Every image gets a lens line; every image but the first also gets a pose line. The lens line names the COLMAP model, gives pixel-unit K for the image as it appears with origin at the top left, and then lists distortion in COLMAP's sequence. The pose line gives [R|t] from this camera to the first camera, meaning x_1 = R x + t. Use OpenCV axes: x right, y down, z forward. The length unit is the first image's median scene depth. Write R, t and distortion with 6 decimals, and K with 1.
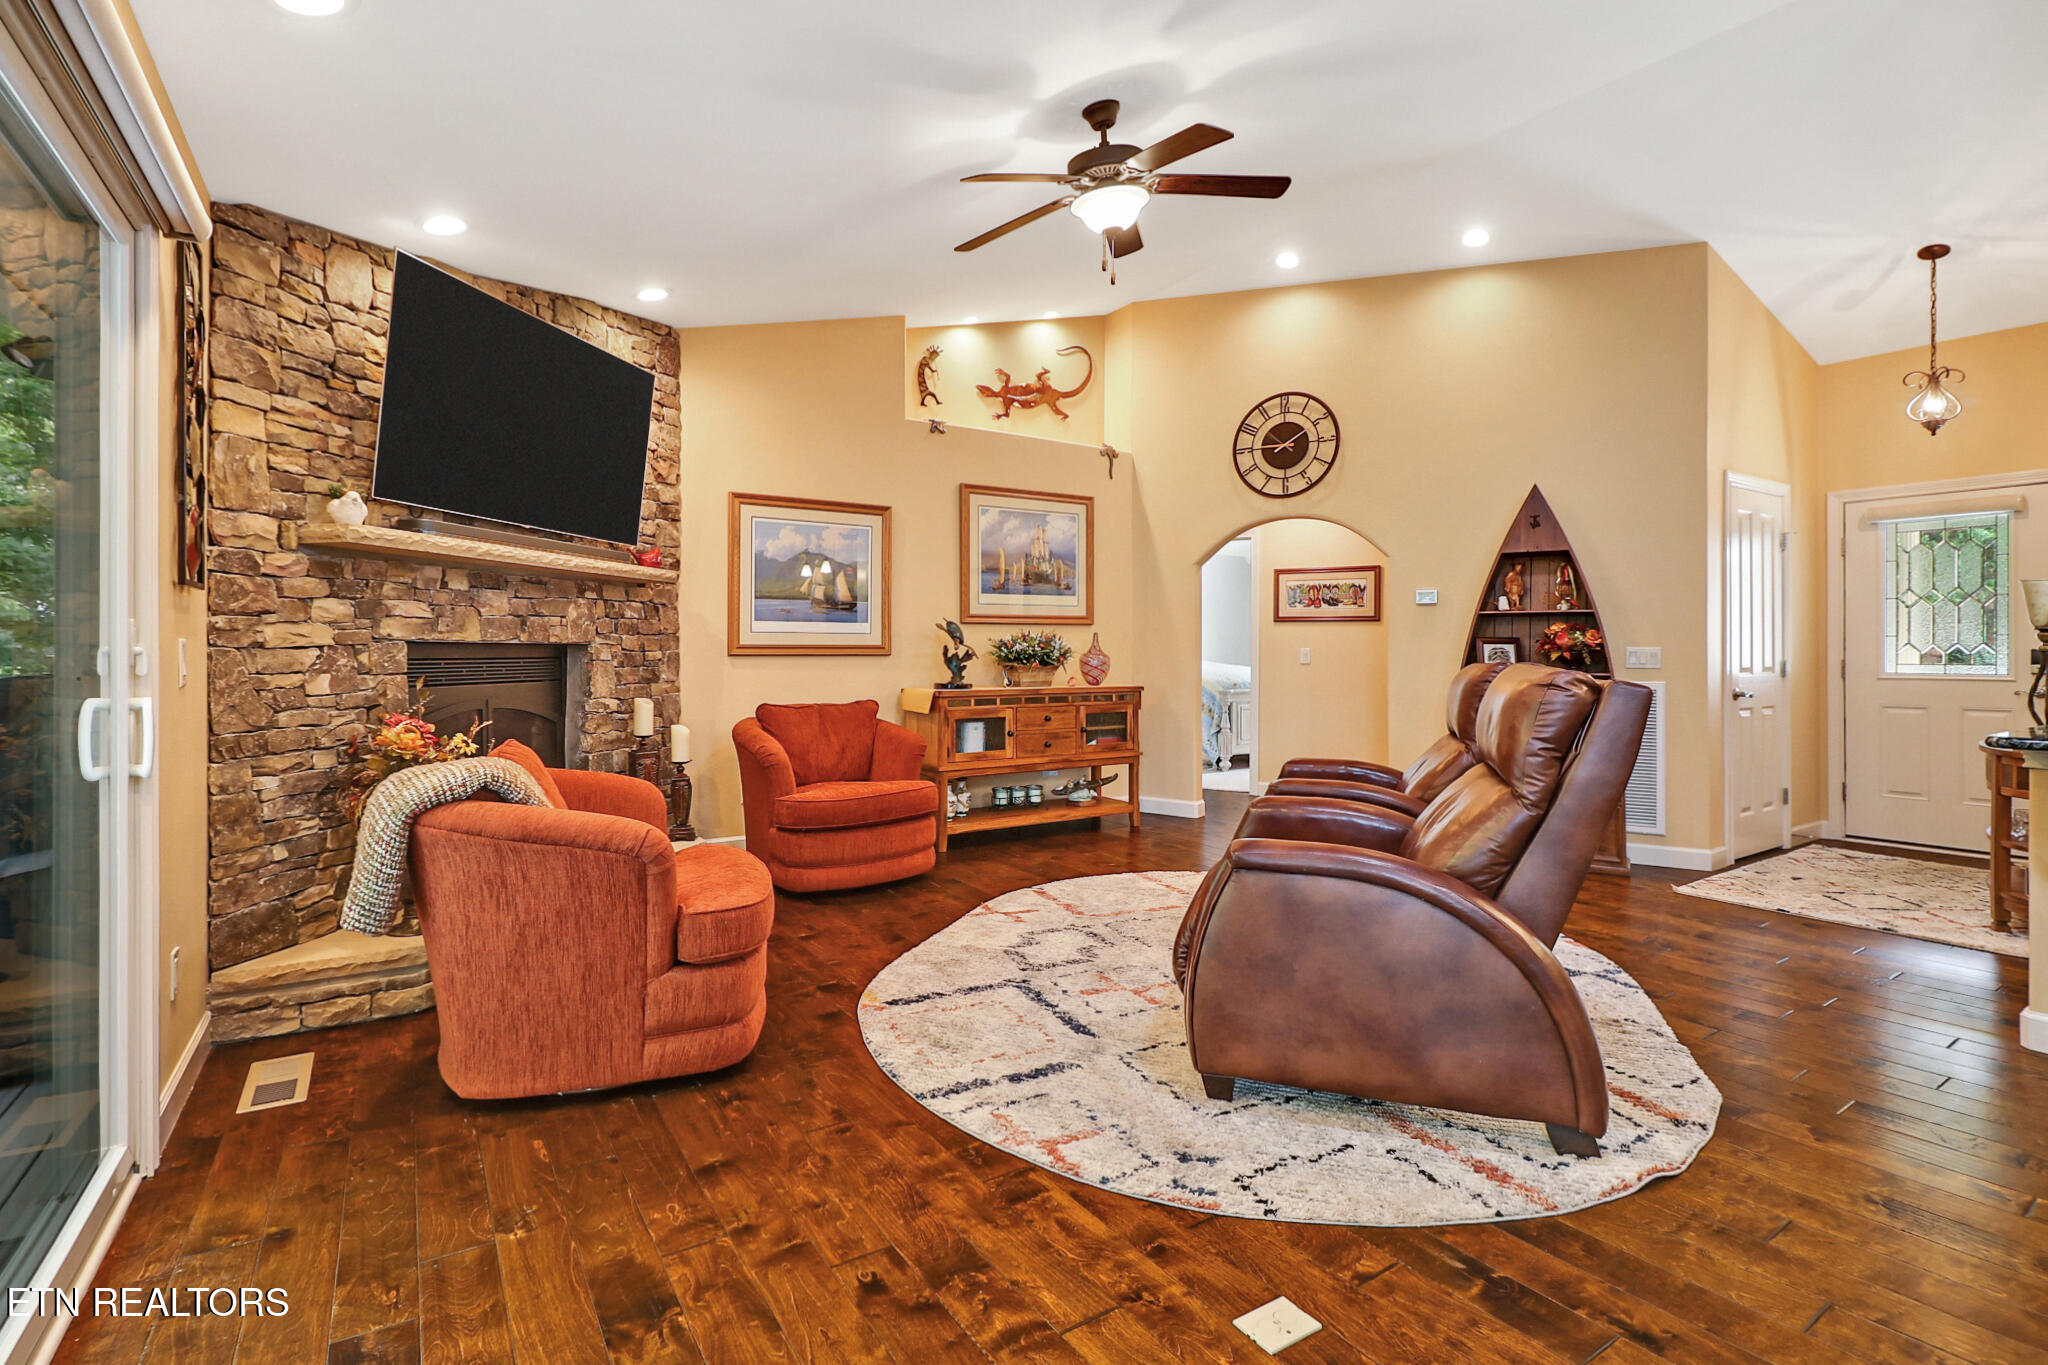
lens RADIAL K [[939.0, 0, 996.9], [0, 939.0, 665.4], [0, 0, 1]] dist [-0.000168, -0.011187]
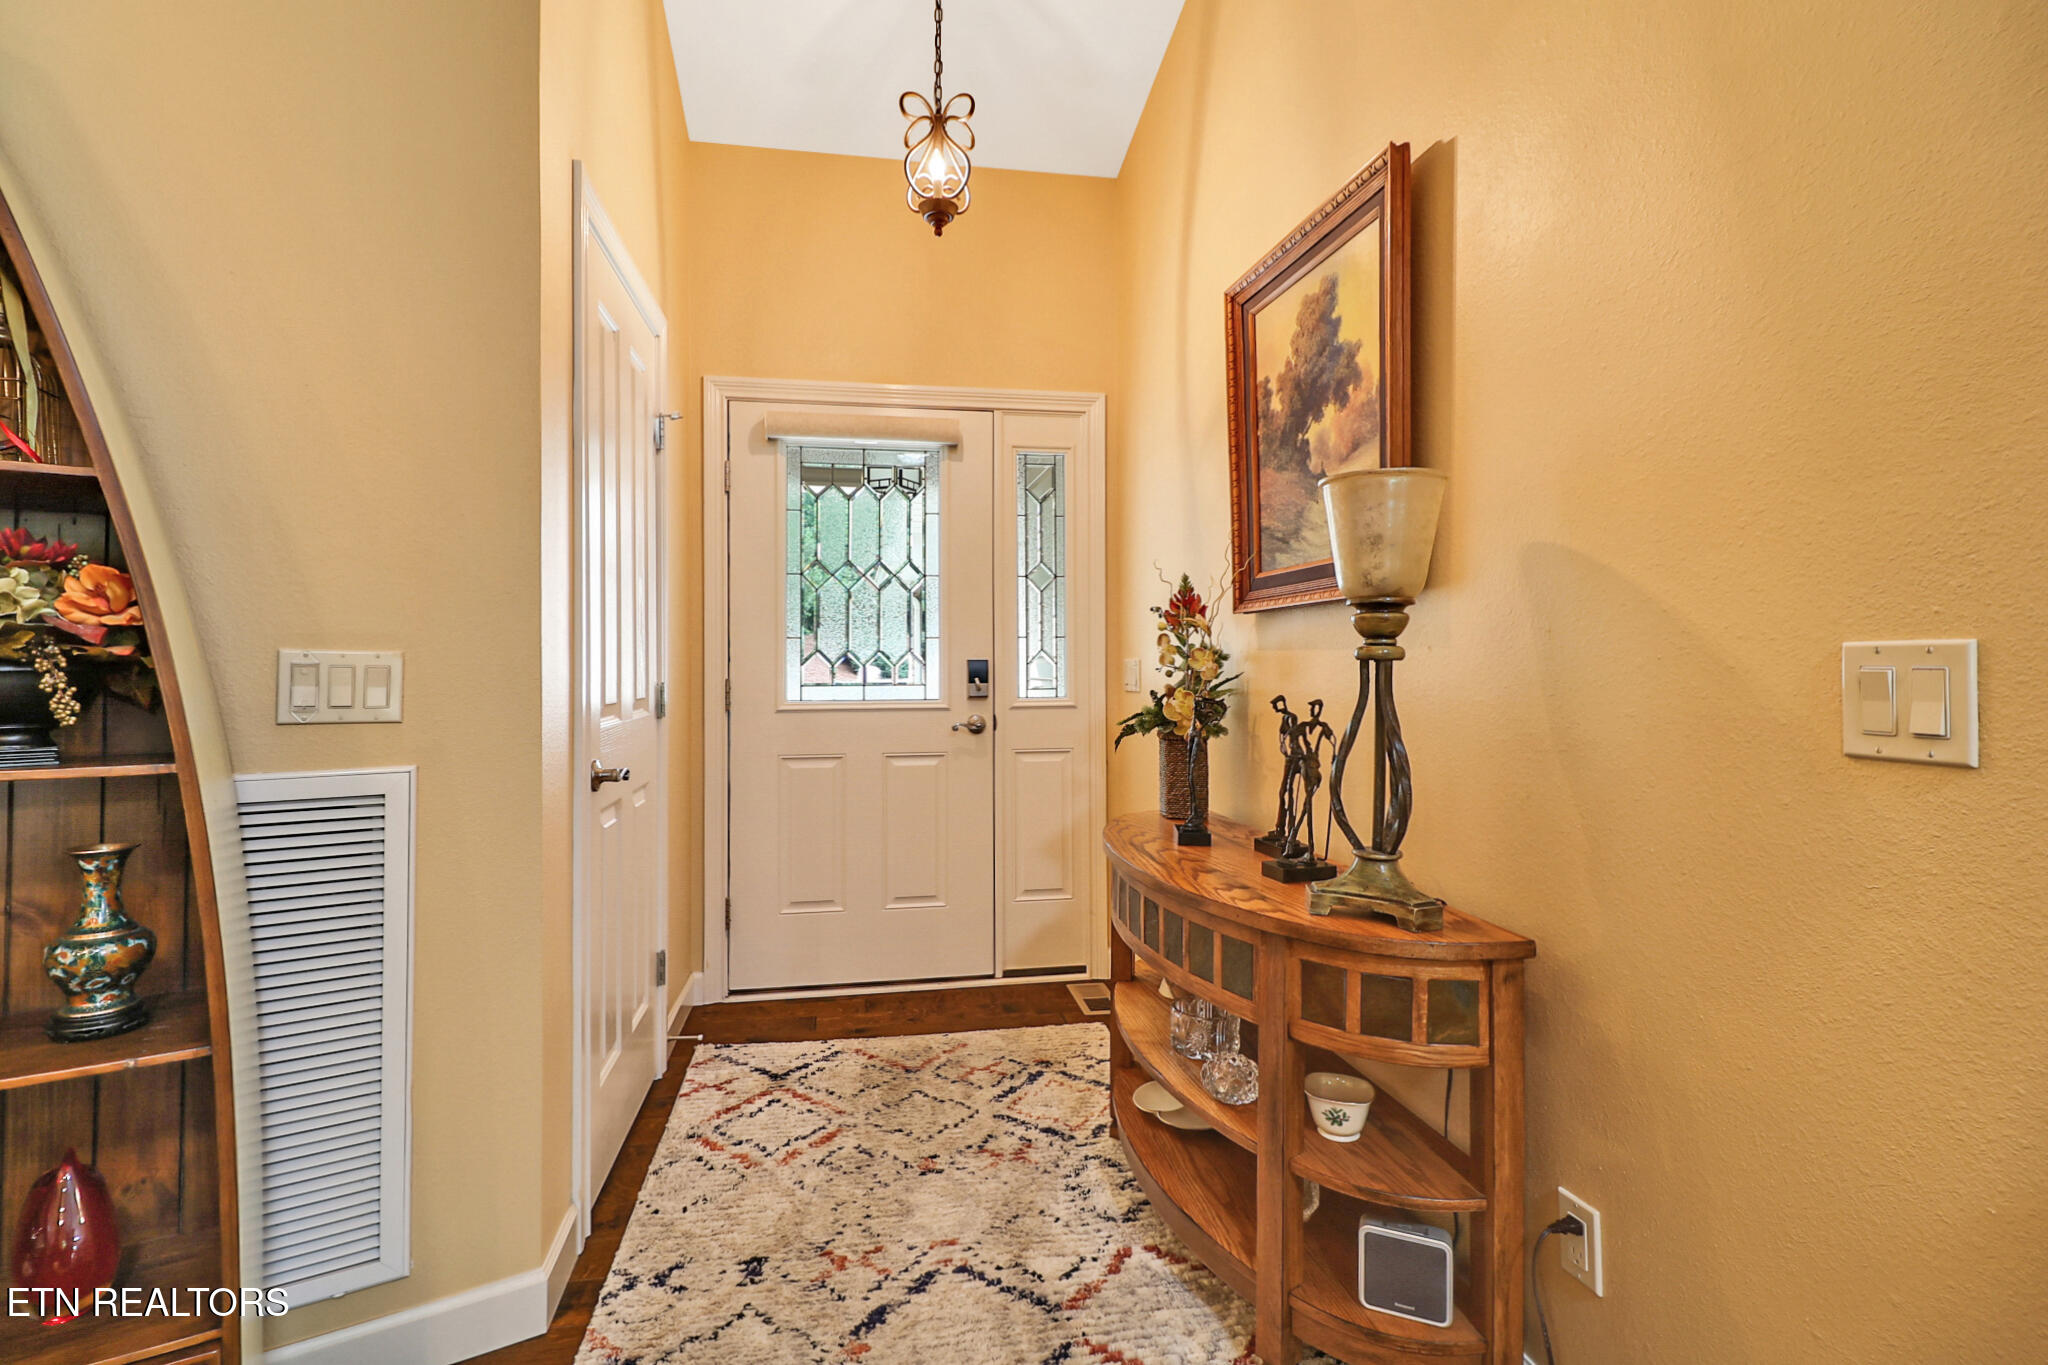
lens RADIAL K [[939.0, 0, 1002.4], [0, 939.0, 651.2], [0, 0, 1]] dist [-0.000168, -0.011187]
pose [[0.382657, 0.012679, 0.923803, 0.510779], [0.014107, 0.999709, -0.019564, -0.010365], [-0.923783, 0.020519, 0.382367, 0.715314]]
